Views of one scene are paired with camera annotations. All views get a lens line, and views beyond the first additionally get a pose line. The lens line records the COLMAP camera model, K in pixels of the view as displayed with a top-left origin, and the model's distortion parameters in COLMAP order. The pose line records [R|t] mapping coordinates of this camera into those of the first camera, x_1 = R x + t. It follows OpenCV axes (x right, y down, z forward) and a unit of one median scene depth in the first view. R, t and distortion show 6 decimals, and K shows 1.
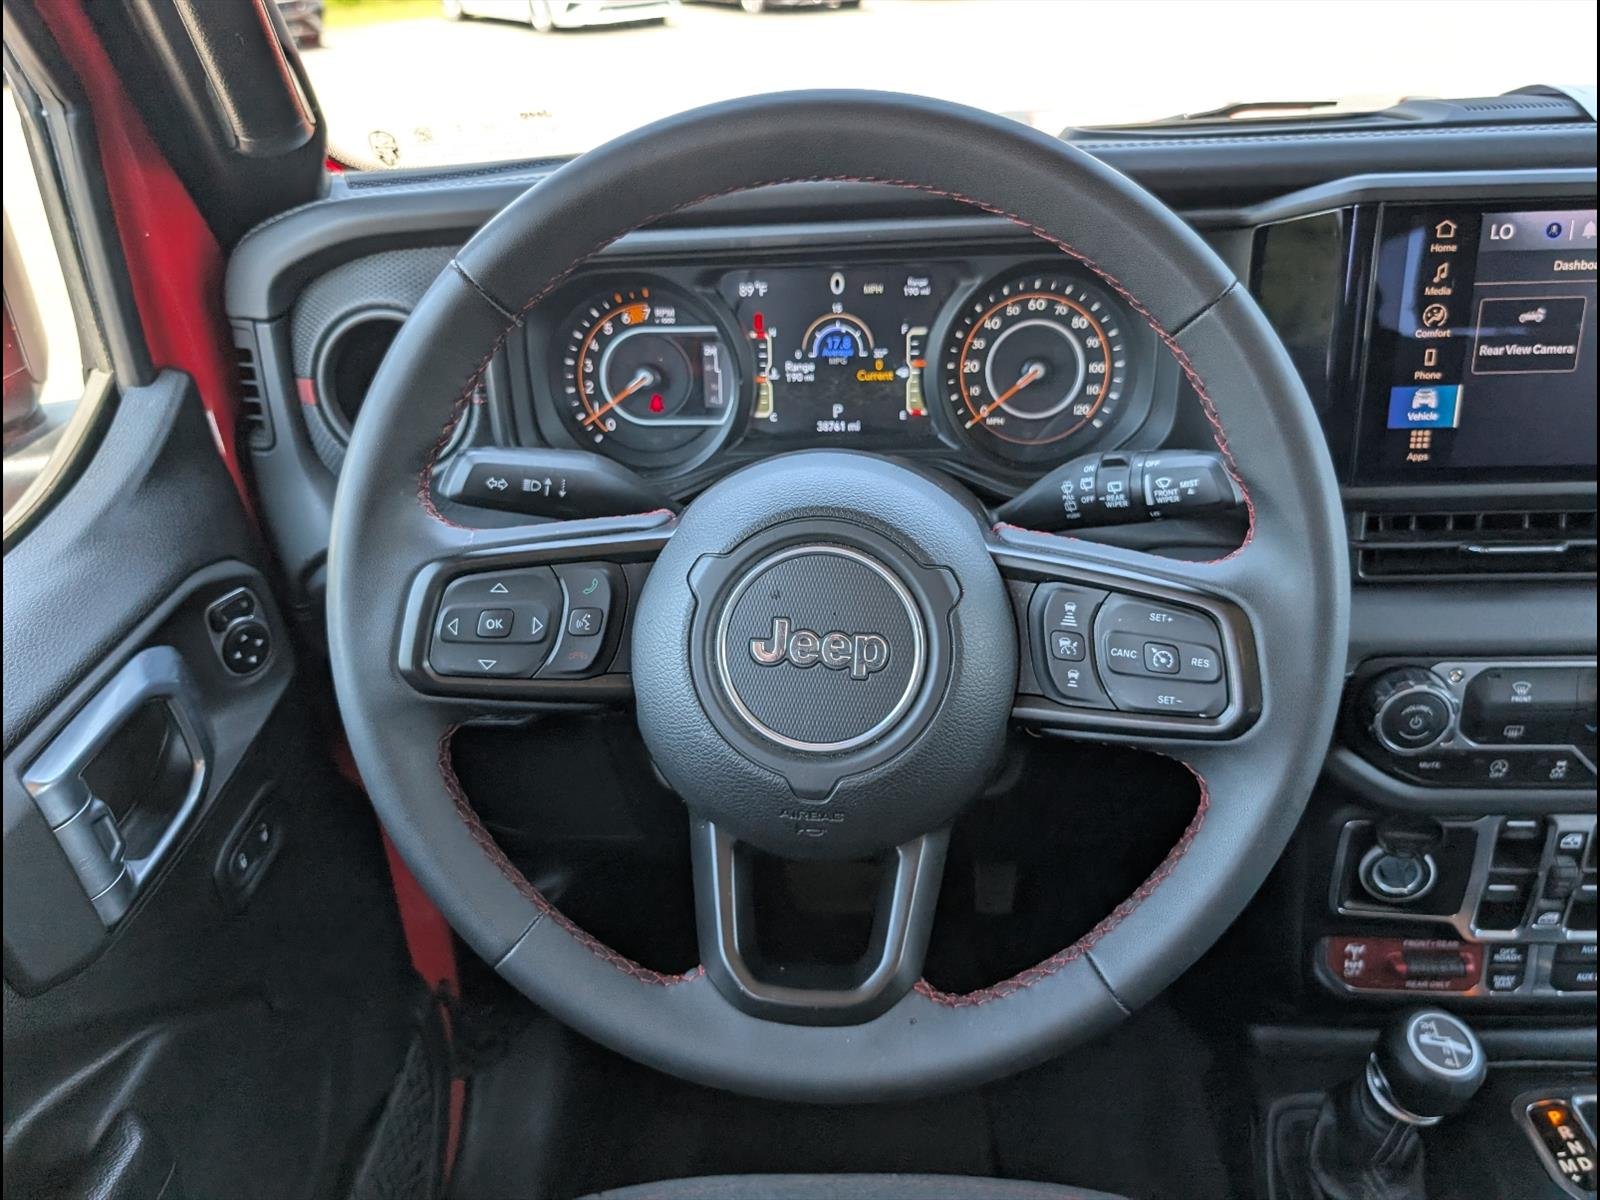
lens RADIAL K [[1192.7, 0, 793.2], [0, 1192.7, 602.5], [0, 0, 1]] dist [0.004093, -0.027132]
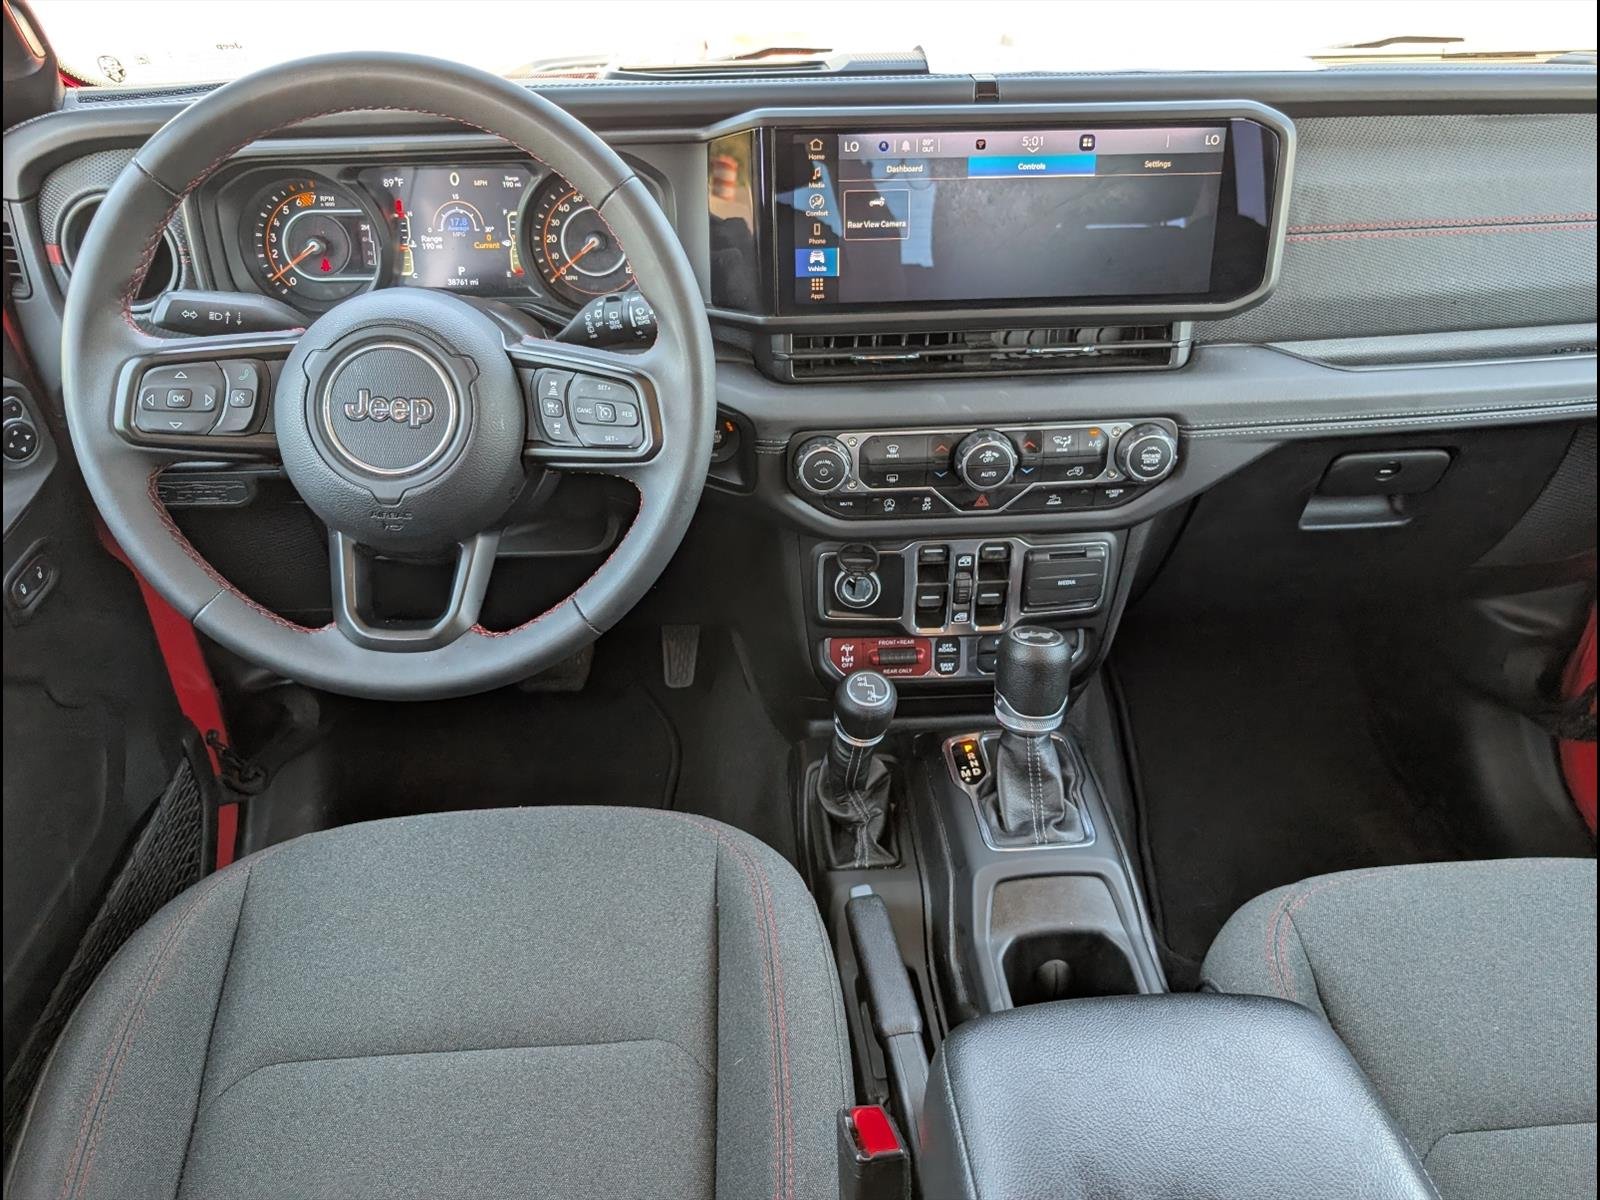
lens RADIAL K [[1164.2, 0, 769.1], [0, 1164.2, 580.4], [0, 0, 1]] dist [-0.001016, -0.000414]
pose [[0.993201, -0.028307, 0.112914, 0.238581], [0.020783, 0.997519, 0.067263, 0.120029], [-0.114538, -0.064459, 0.991325, -0.429533]]
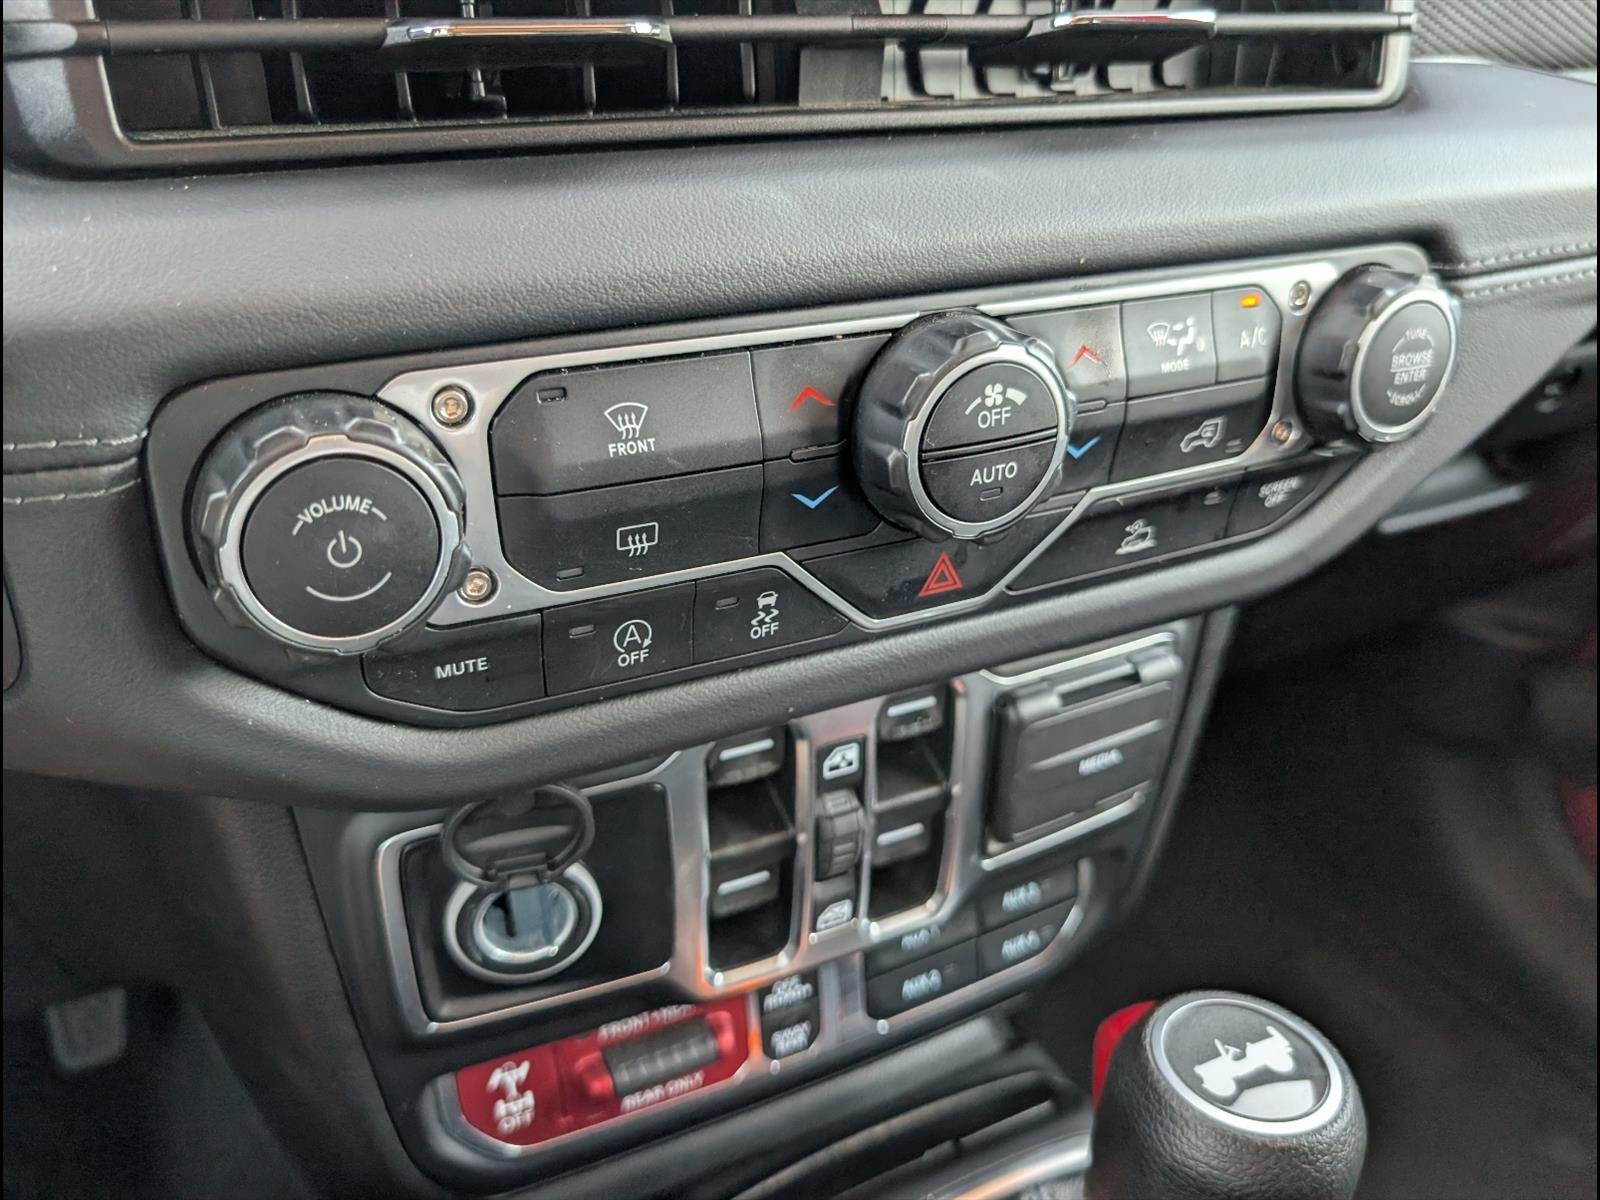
lens RADIAL K [[1279.4, 0, 800.6], [0, 1279.4, 629.0], [0, 0, 1]] dist [-0.015809, -0.003085]
pose [[0.859706, -0.185850, 0.475778, 0.393959], [0.165292, 0.982563, 0.085139, 0.097913], [-0.483305, 0.005447, 0.875435, 0.536727]]
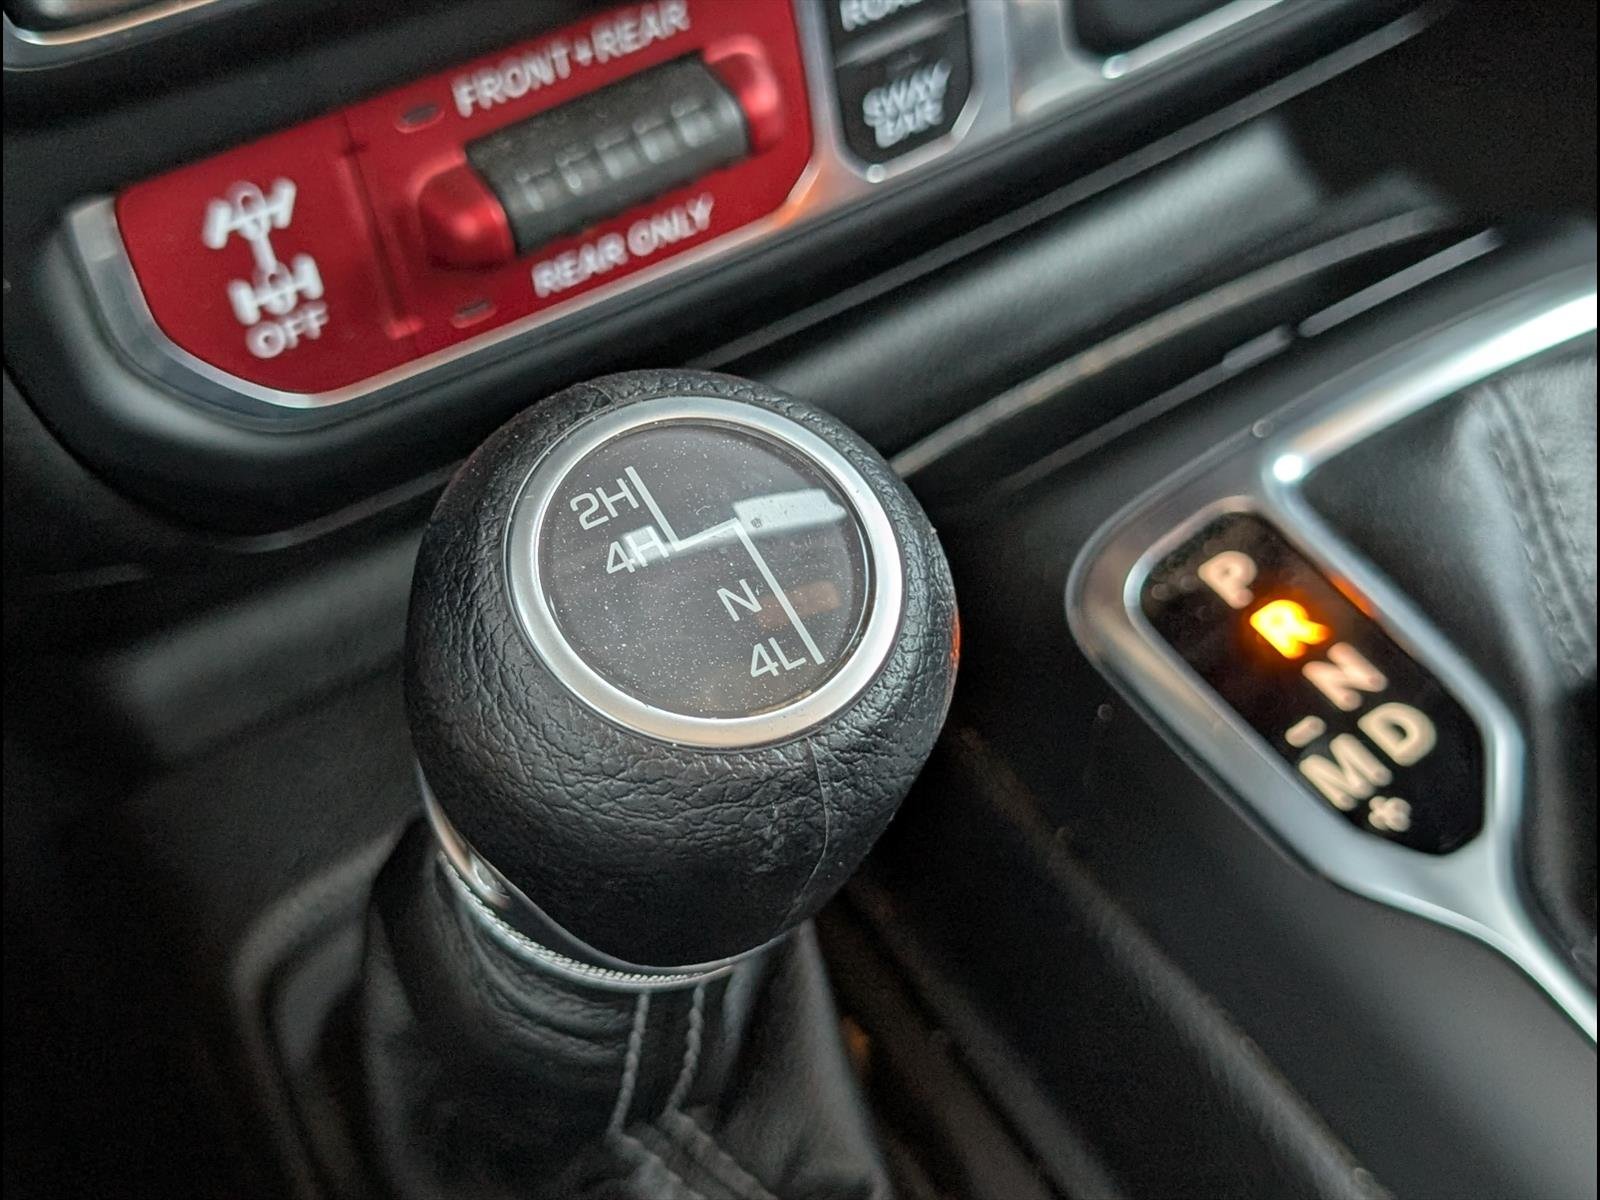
lens RADIAL K [[2440.1, 0, 800.0], [0, 2440.1, 600.0], [0, 0, 1]] dist [0.136150, -0.010052]
pose [[0.813622, -0.430585, 0.390661, 0.392471], [0.259044, 0.870036, 0.419444, 0.217734], [-0.520495, -0.240070, 0.819421, 0.662064]]
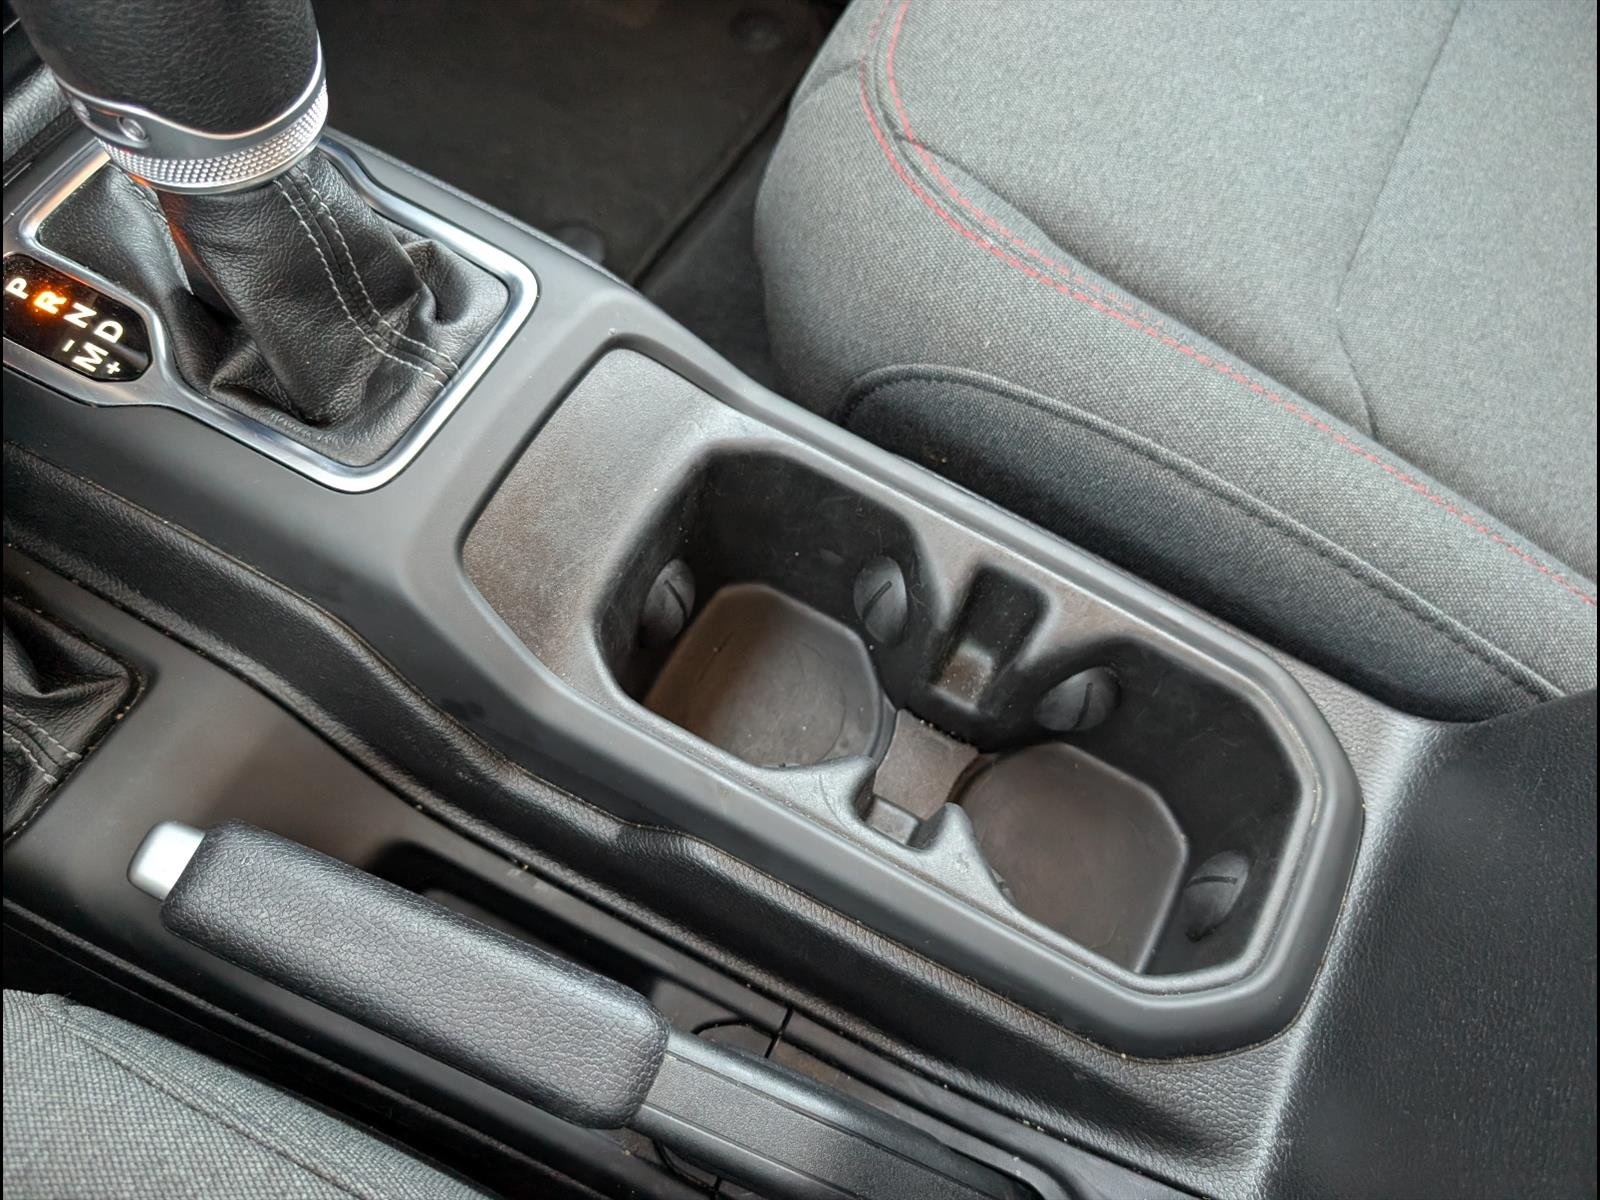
lens RADIAL K [[1260.1, 0, 800.0], [0, 1260.1, 600.0], [0, 0, 1]] dist [-0.012367, -0.005477]
pose [[0.398789, -0.783149, 0.477122, 0.435546], [0.324121, 0.607072, 0.725541, 0.248162], [-0.857854, -0.134692, 0.495928, 0.459665]]
